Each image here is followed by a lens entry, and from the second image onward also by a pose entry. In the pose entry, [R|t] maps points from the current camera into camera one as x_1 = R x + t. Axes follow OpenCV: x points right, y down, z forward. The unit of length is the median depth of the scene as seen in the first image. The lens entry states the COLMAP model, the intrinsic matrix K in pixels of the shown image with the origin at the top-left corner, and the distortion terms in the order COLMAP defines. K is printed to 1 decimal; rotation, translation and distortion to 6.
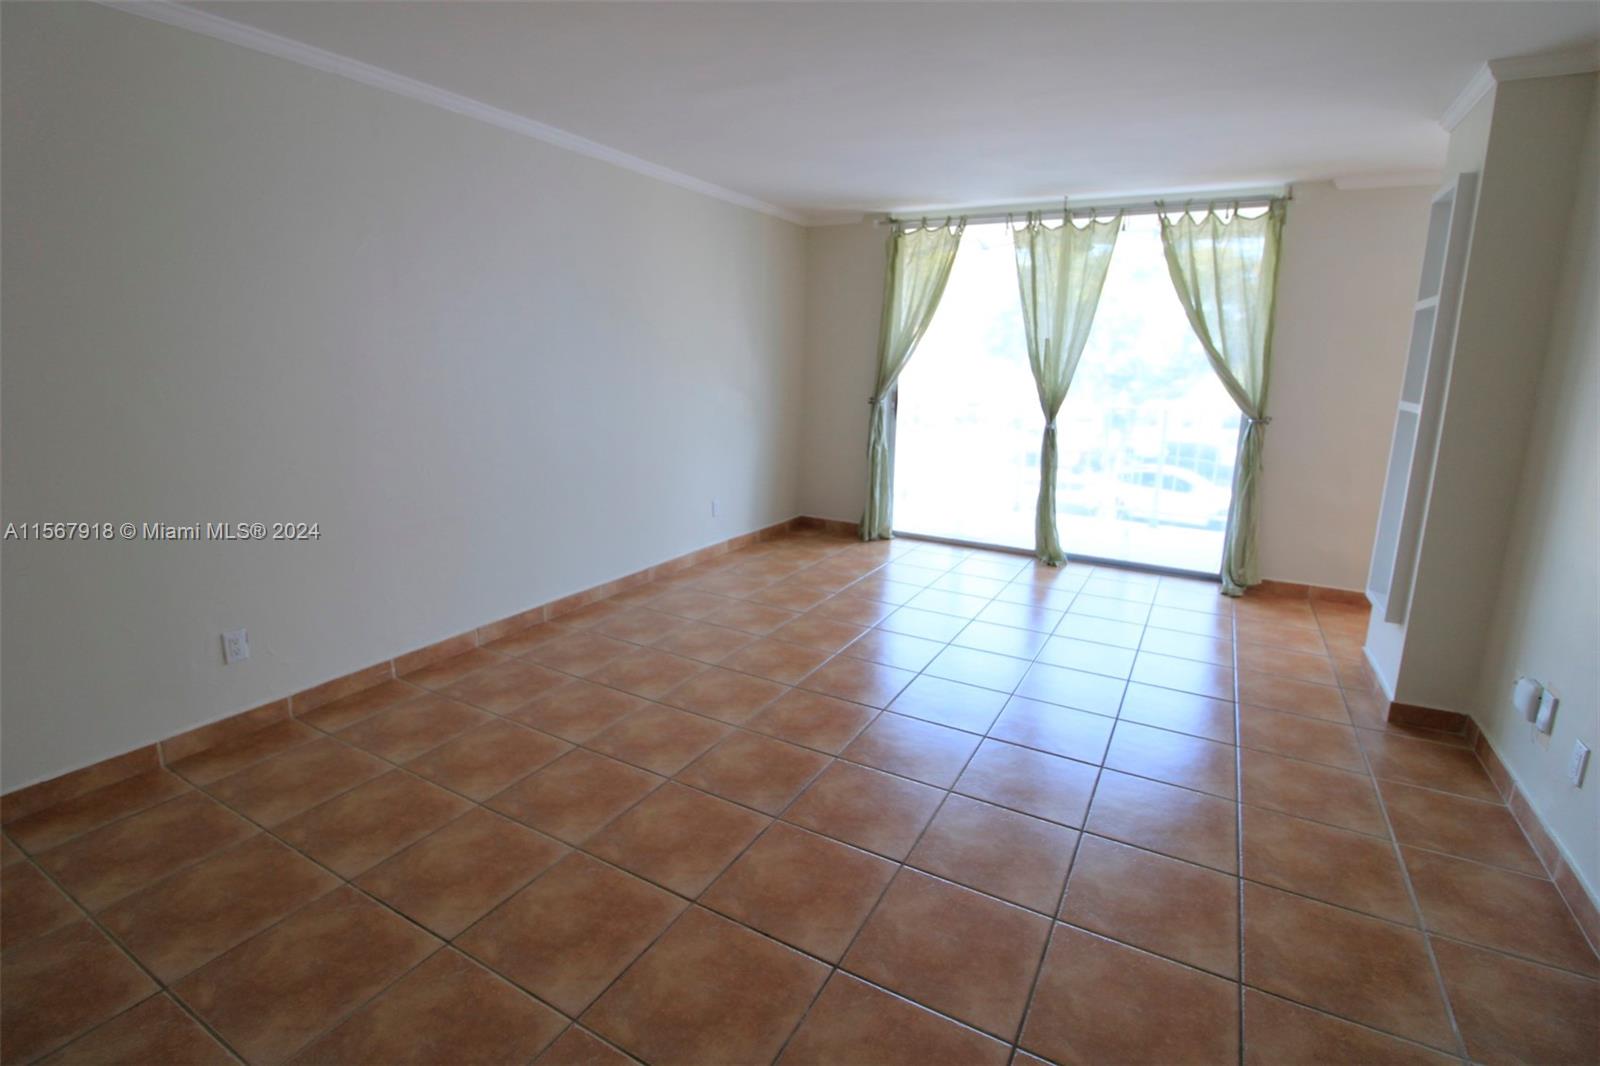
lens RADIAL K [[738.8, 0, 804.6], [0, 738.8, 518.4], [0, 0, 1]] dist [-0.008259, -0.008779]
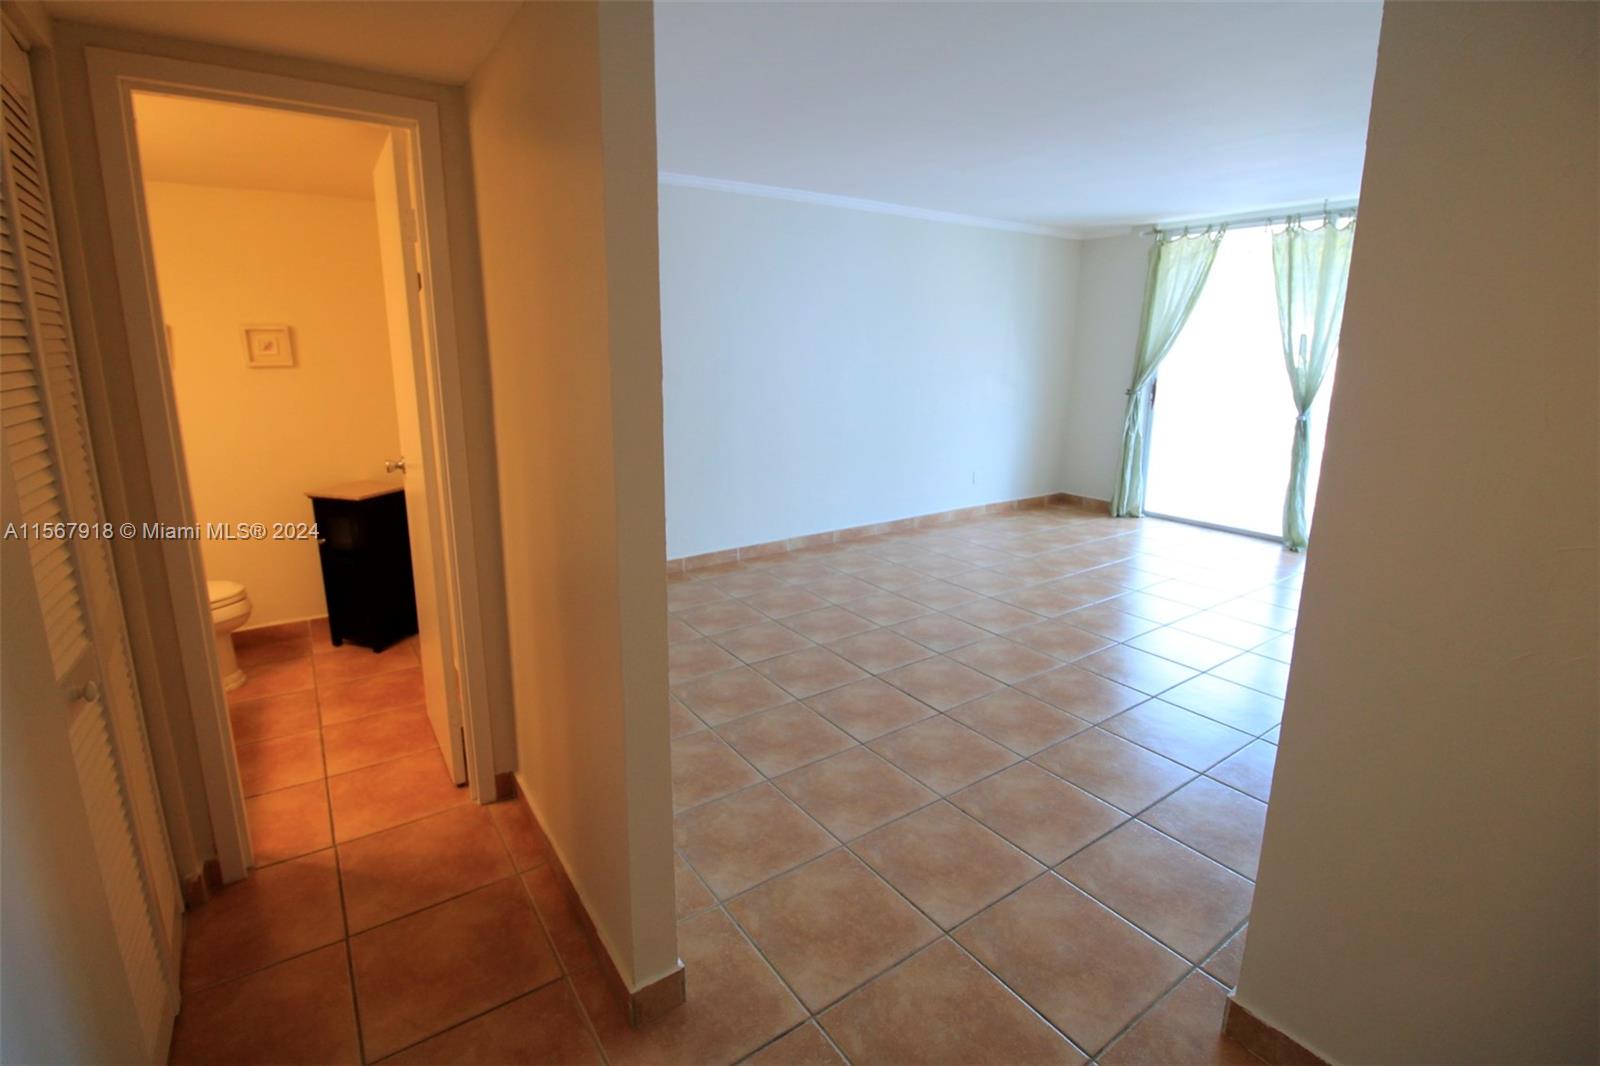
lens RADIAL K [[738.8, 0, 796.6], [0, 738.8, 510.6], [0, 0, 1]] dist [-0.008259, -0.008779]
pose [[0.895404, 0.077551, -0.438449, 0.222033], [-0.078148, 0.996802, 0.016716, 0.063987], [0.438343, 0.019296, 0.898601, -0.344332]]
